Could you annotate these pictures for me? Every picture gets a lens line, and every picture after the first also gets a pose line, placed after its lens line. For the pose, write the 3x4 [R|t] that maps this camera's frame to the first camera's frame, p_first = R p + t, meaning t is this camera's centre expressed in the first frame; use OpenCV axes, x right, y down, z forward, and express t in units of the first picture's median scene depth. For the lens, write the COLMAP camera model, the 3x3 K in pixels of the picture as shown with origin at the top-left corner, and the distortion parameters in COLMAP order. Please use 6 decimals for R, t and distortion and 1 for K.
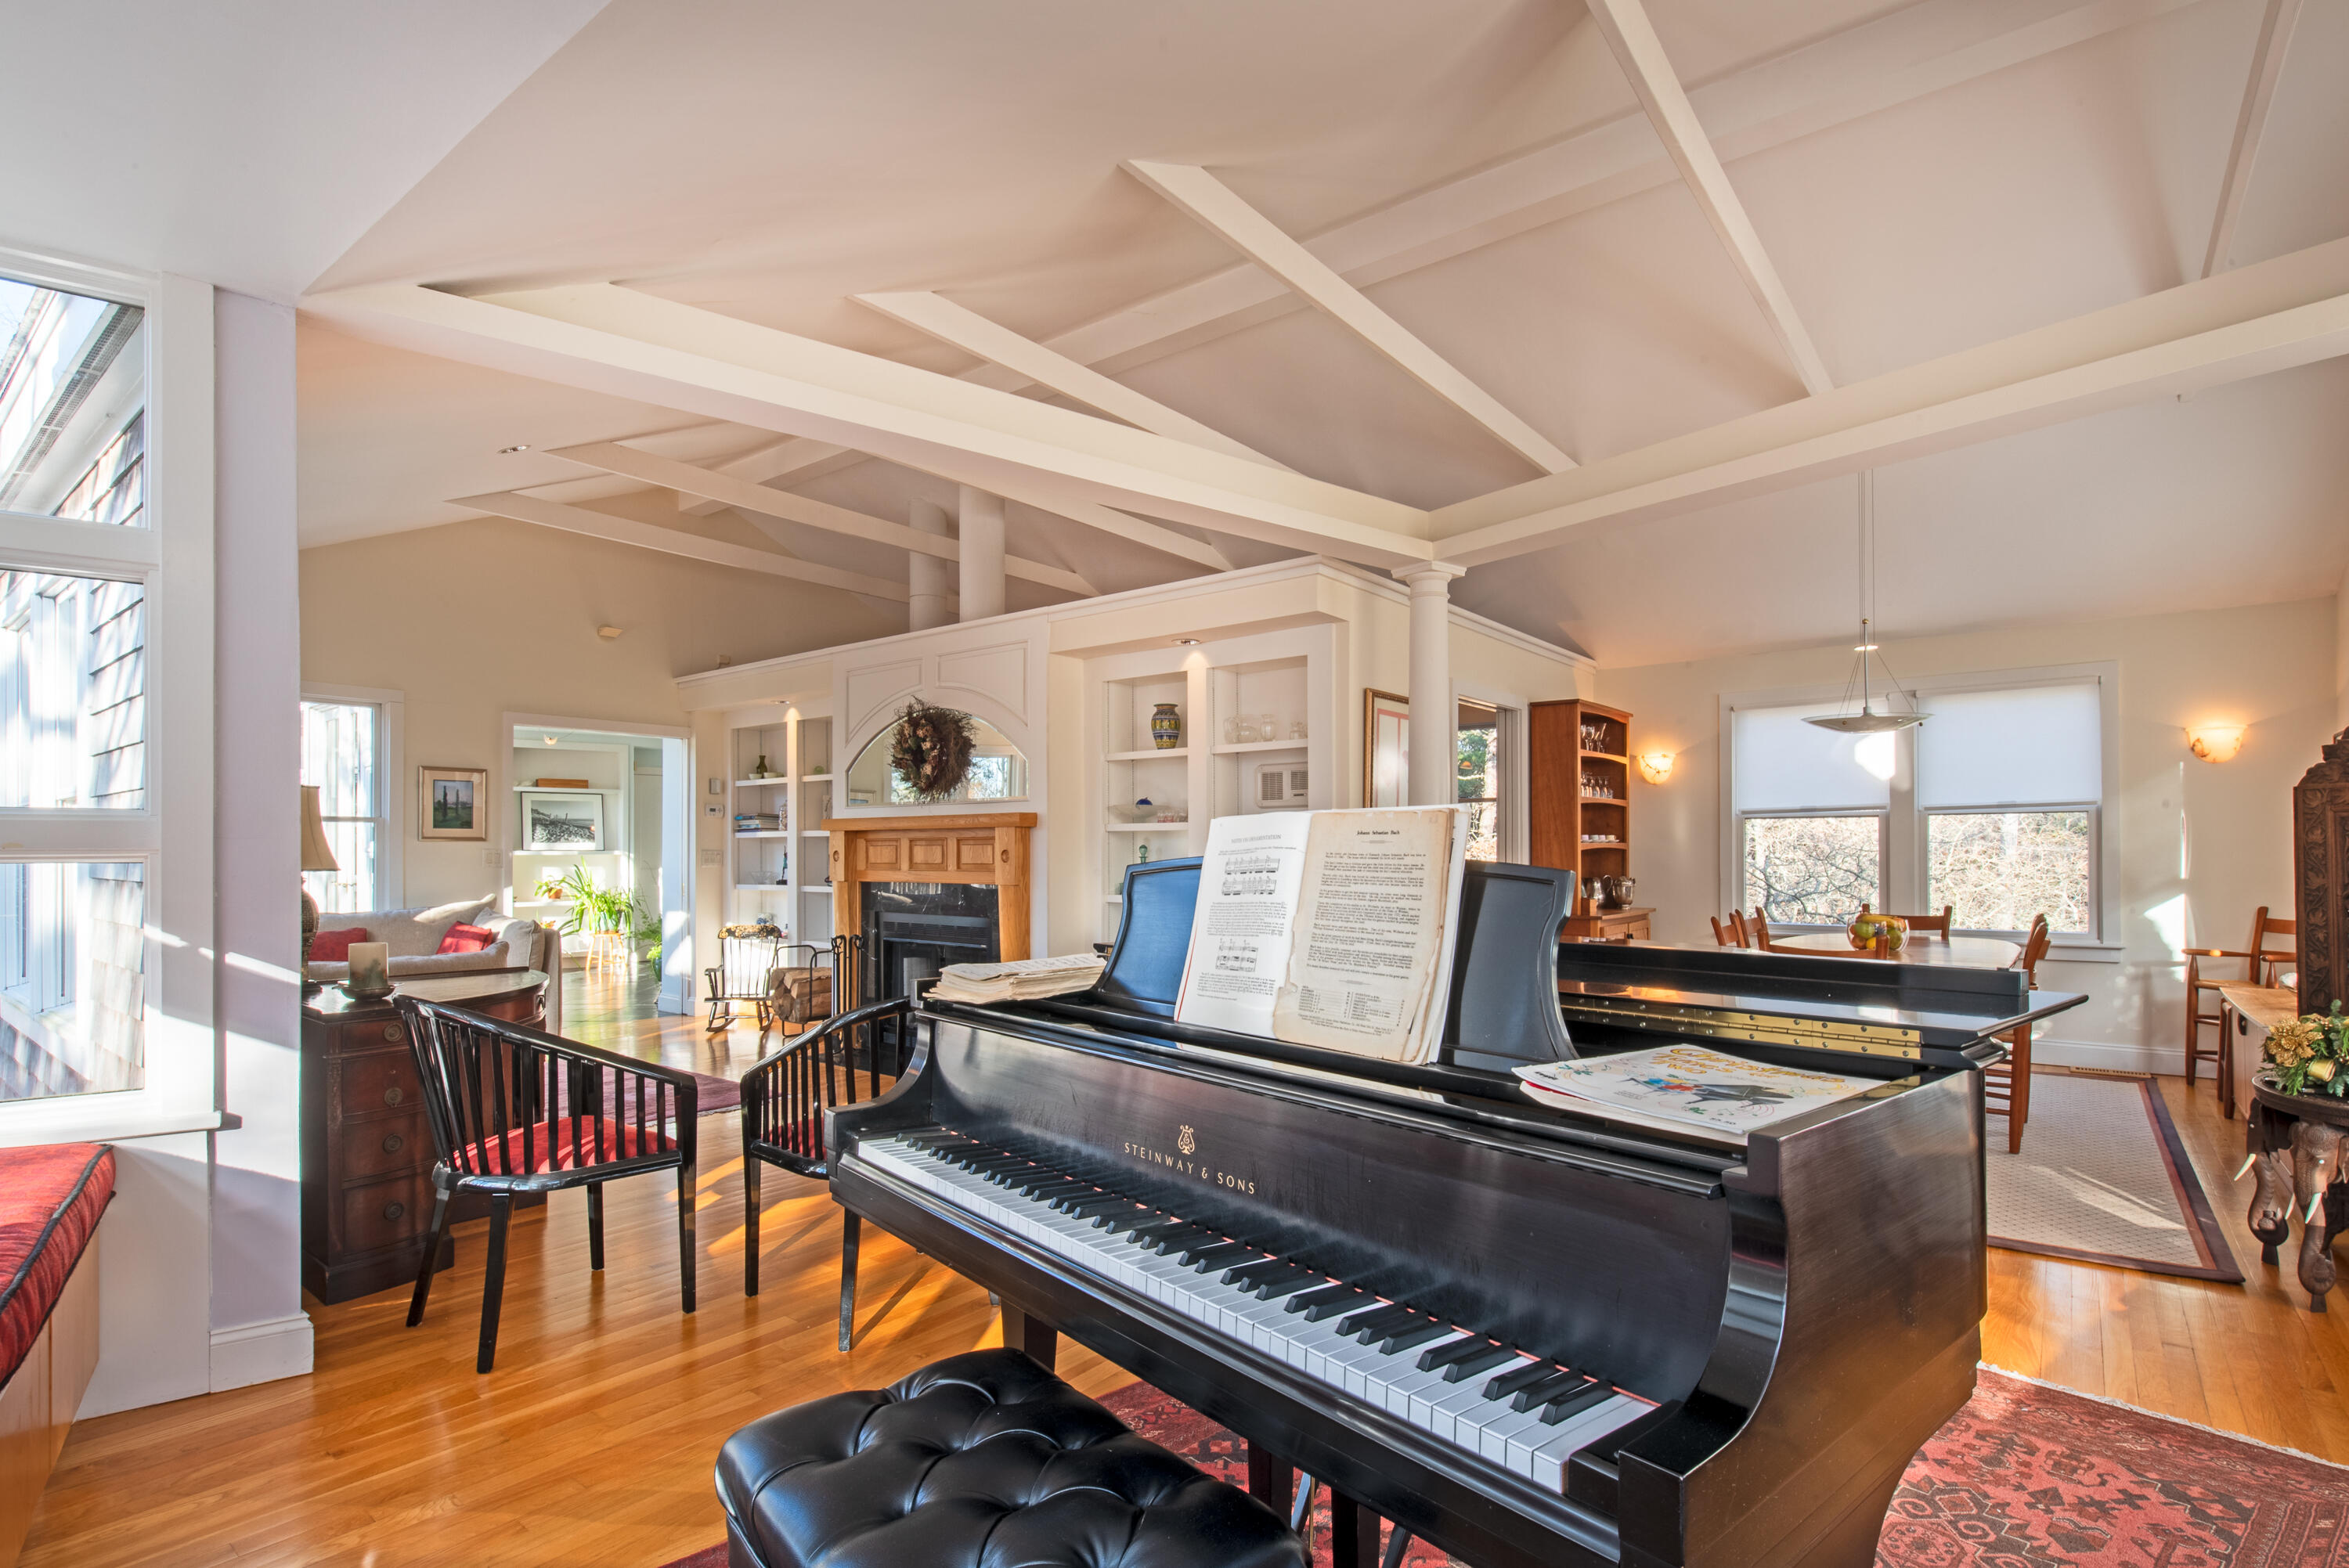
lens RADIAL K [[1158.5, 0, 1170.6], [0, 1158.5, 821.9], [0, 0, 1]] dist [0.001116, 0.000265]
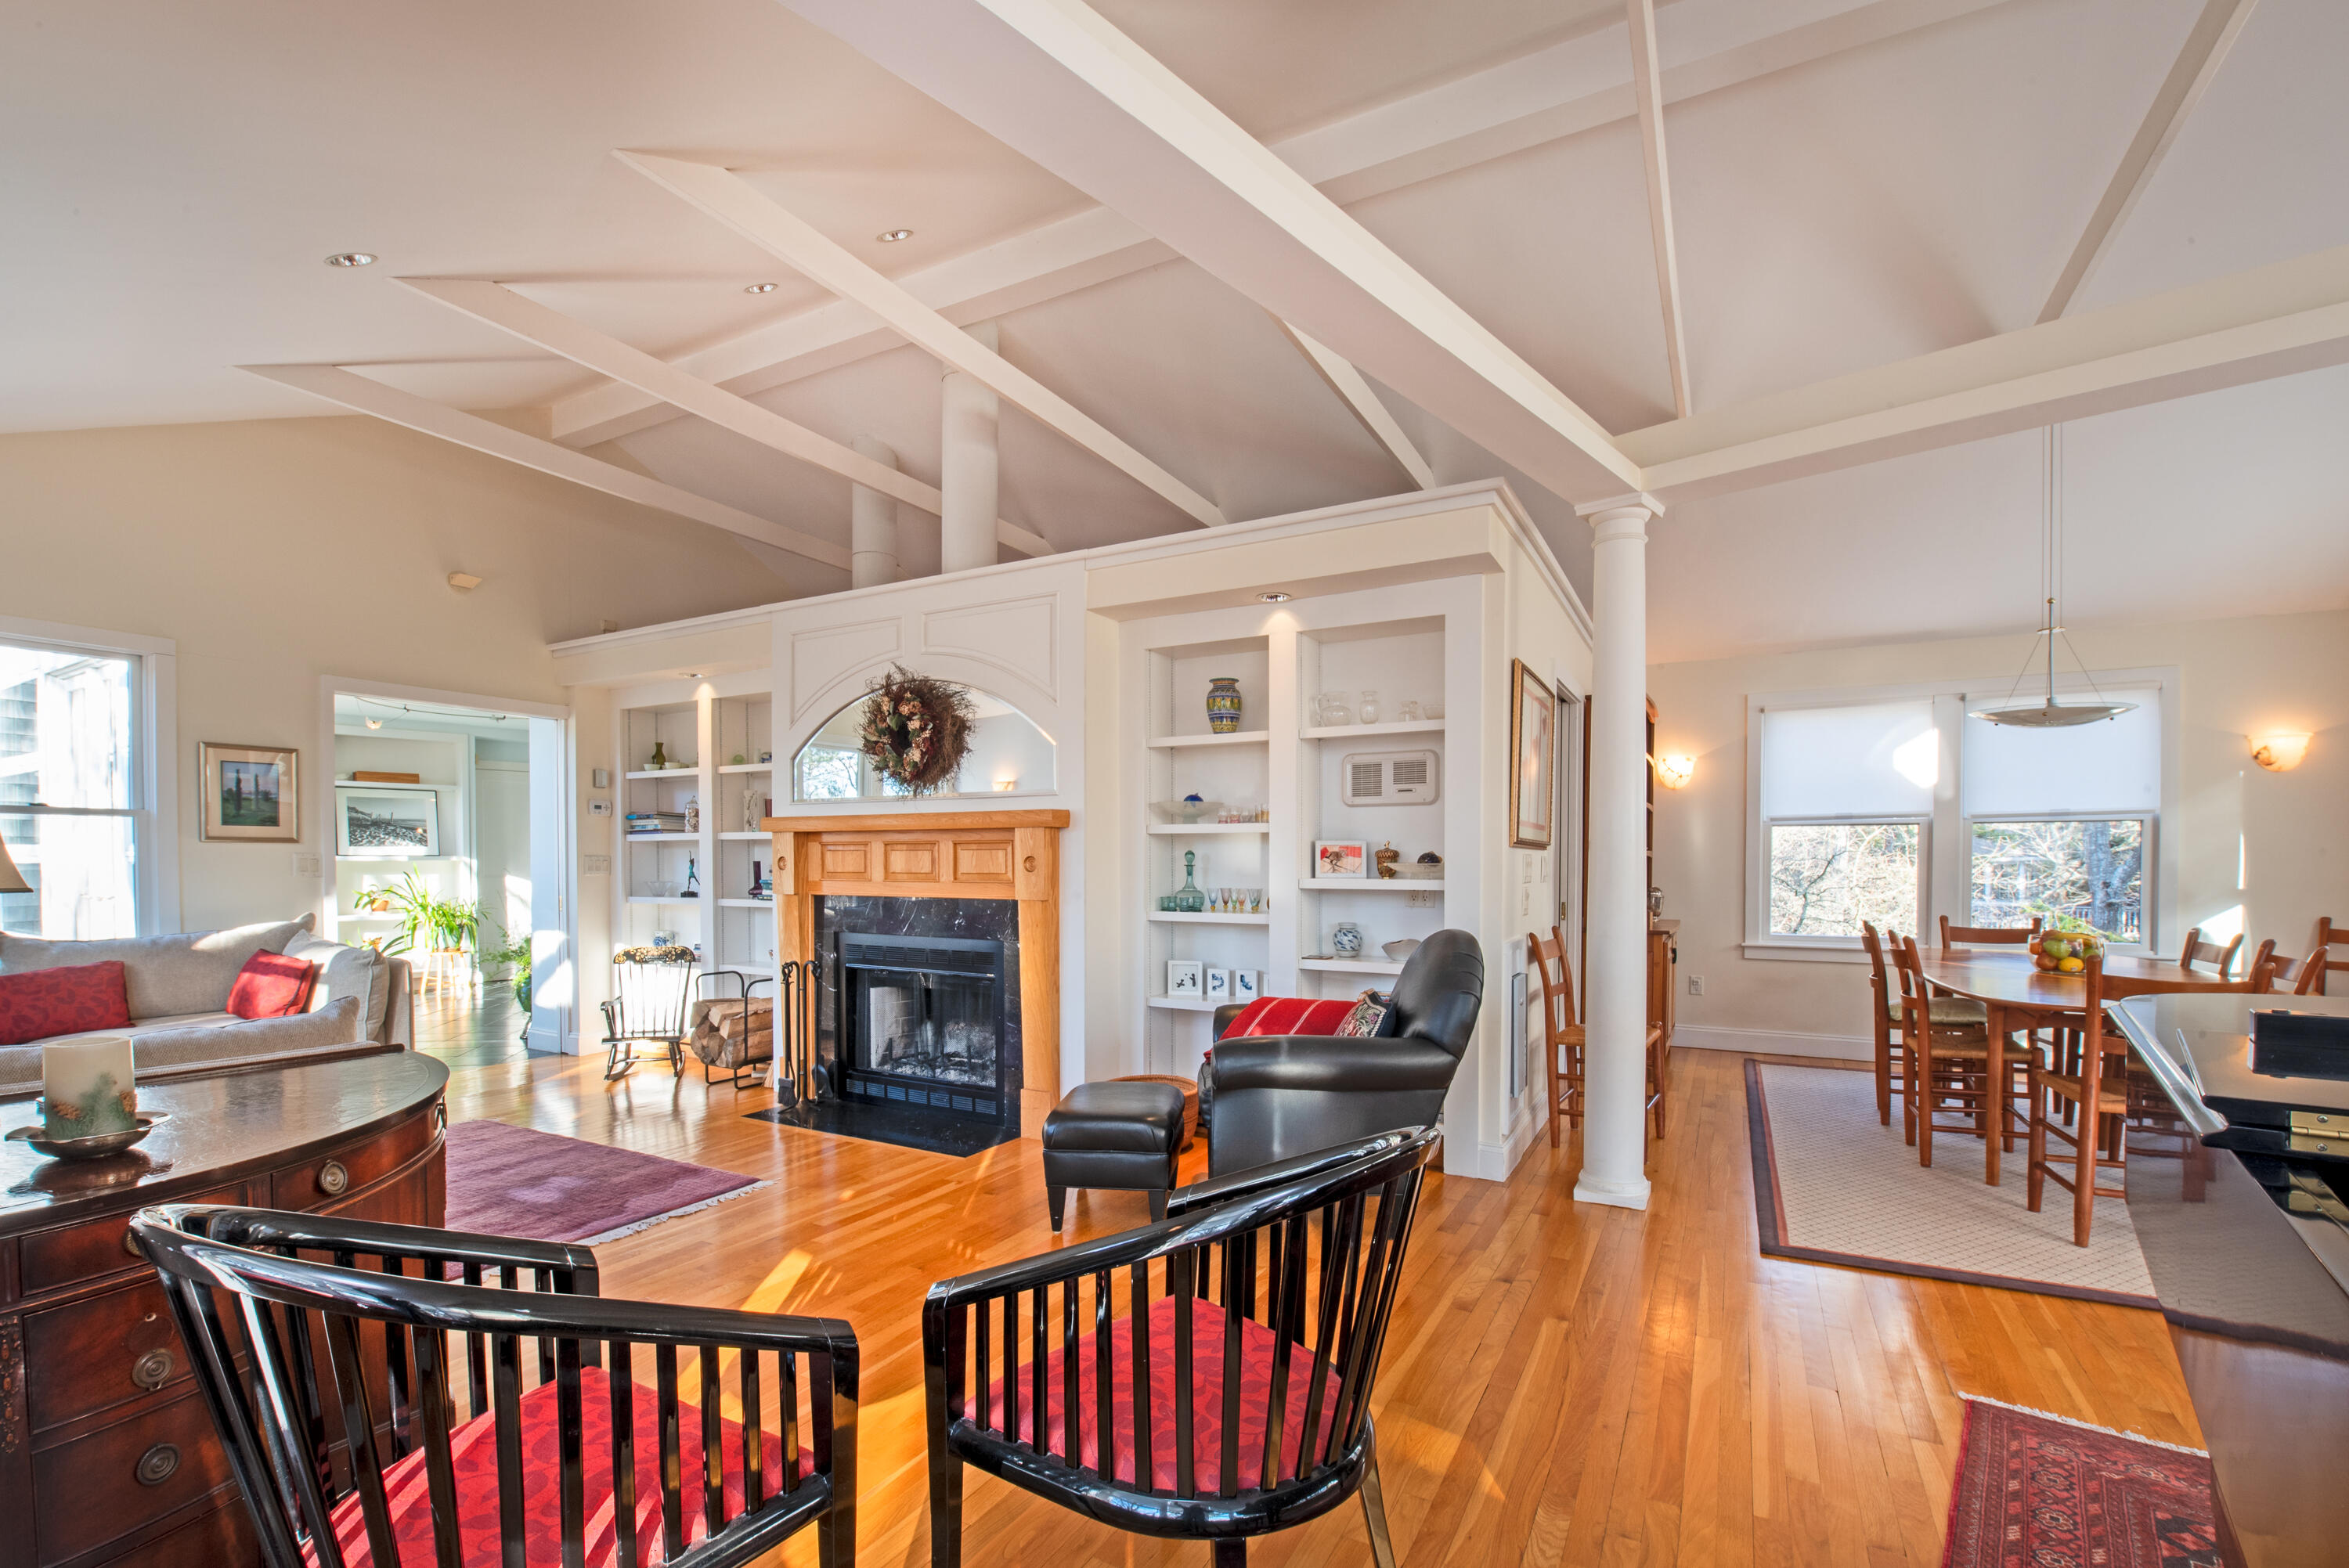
lens RADIAL K [[1071.5, 0, 1171.2], [0, 1071.5, 868.7], [0, 0, 1]] dist [0.004078, -0.013587]
pose [[0.986943, 0.001152, 0.161063, -0.135711], [-0.006710, 0.999400, 0.033969, 0.005859], [-0.160928, -0.034606, 0.986359, 0.212002]]
